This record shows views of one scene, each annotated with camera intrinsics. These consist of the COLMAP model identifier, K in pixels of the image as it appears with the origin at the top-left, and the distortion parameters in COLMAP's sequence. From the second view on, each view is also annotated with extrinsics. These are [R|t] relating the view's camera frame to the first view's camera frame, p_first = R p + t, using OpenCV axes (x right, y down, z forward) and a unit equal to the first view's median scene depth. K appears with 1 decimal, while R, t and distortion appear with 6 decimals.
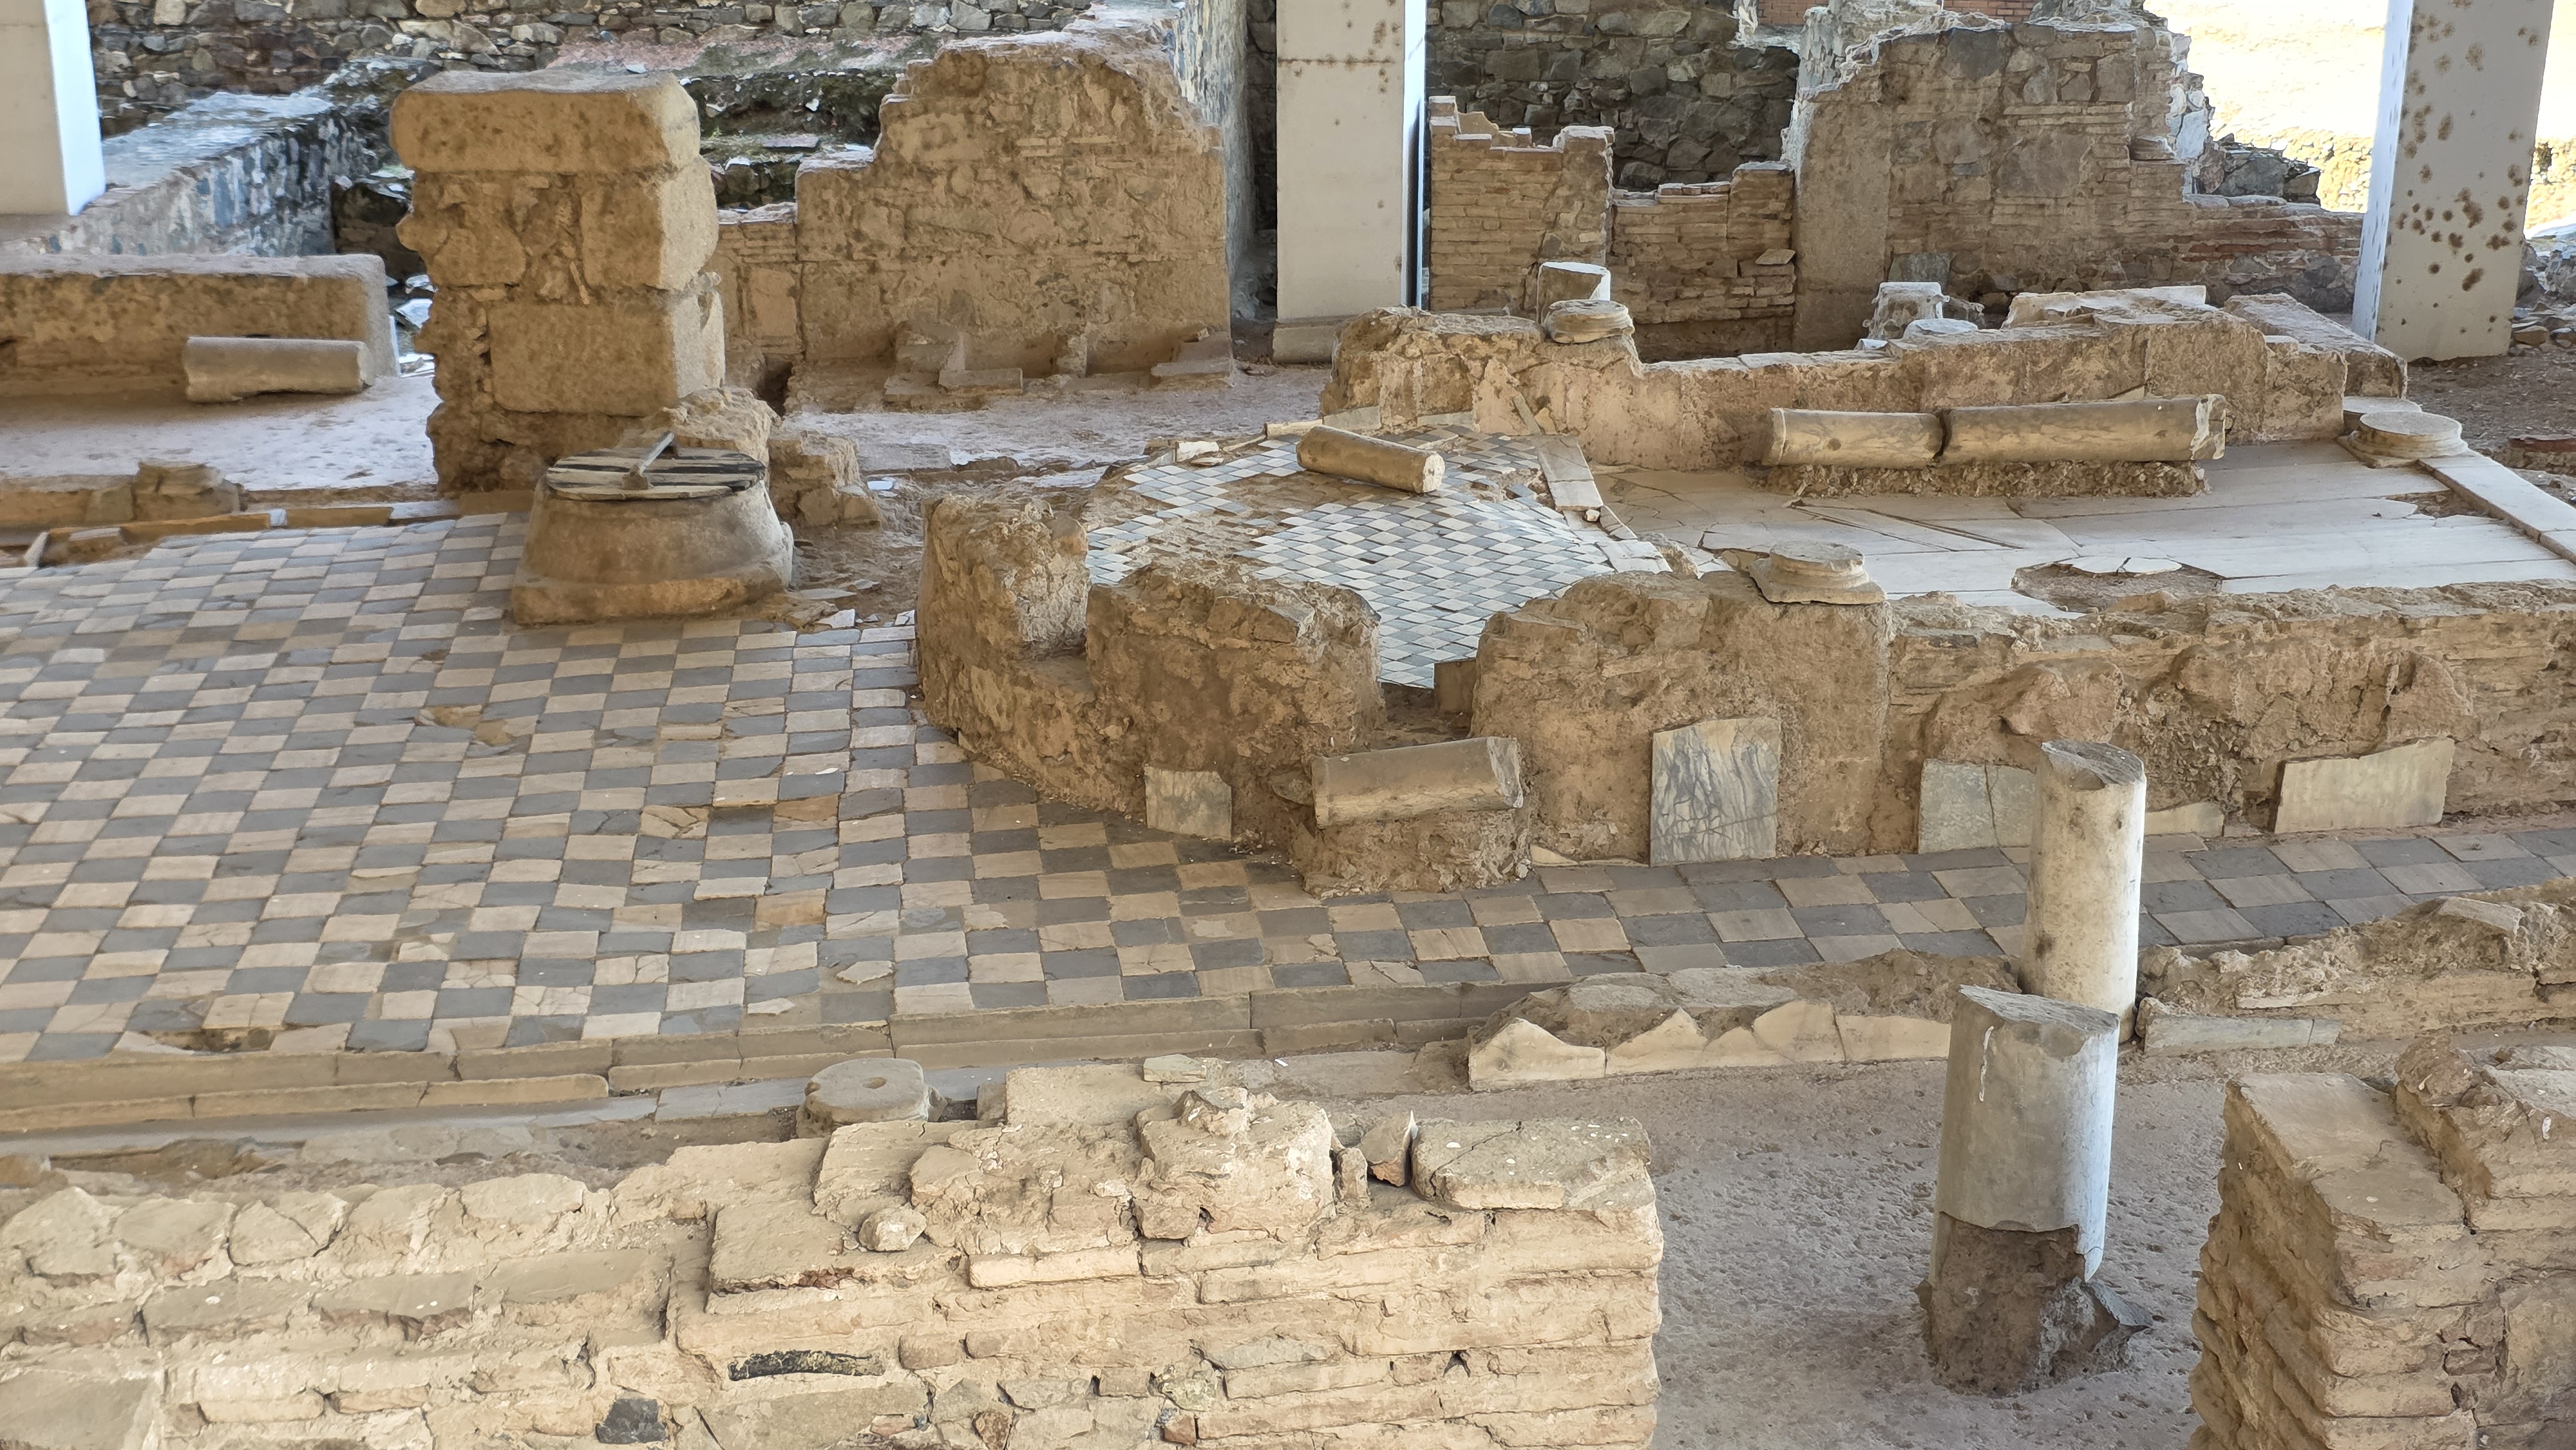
lens RADIAL K [[3453.9, 0, 1302.9], [0, 3453.9, 730.6], [0, 0, 1]] dist [0.097018, 0.000000]
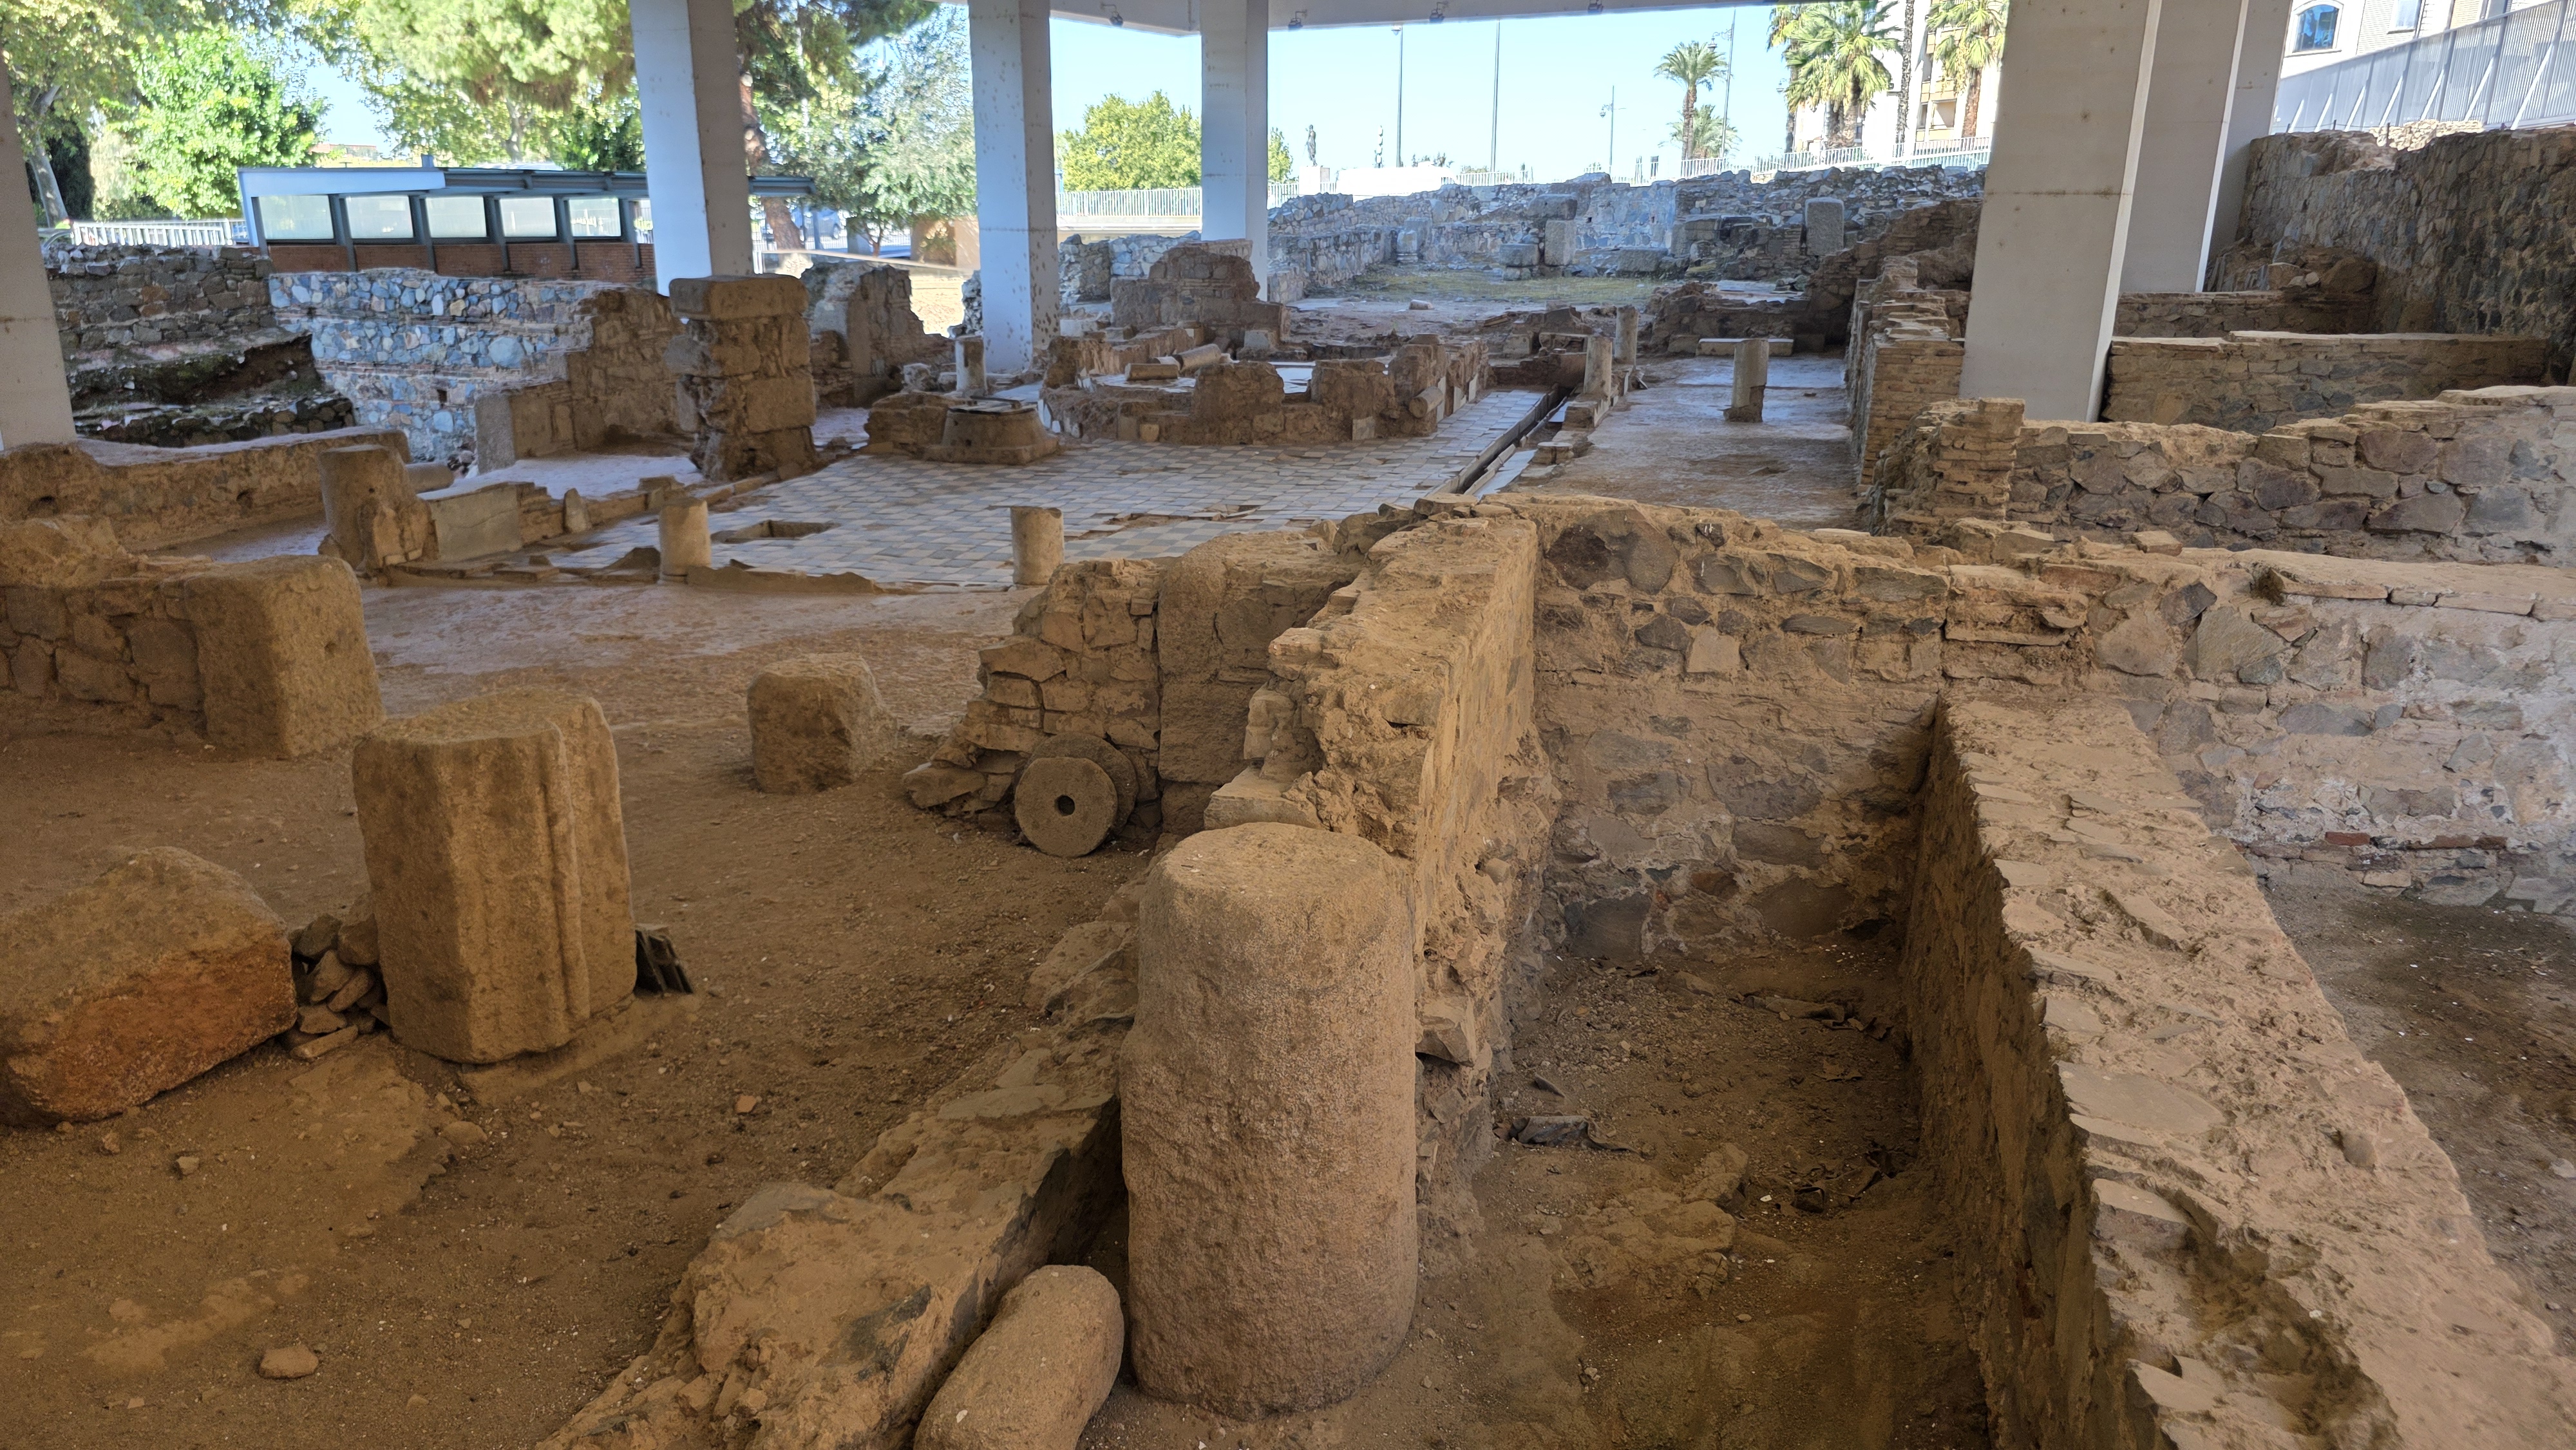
lens RADIAL K [[1739.3, 0, 1268.5], [0, 1739.3, 734.9], [0, 0, 1]] dist [0.046910, -0.031099]
pose [[0.389474, -0.267606, 0.881304, -1.621828], [0.293476, 0.943043, 0.156657, 0.010957], [-0.873030, 0.197628, 0.445827, 0.412189]]
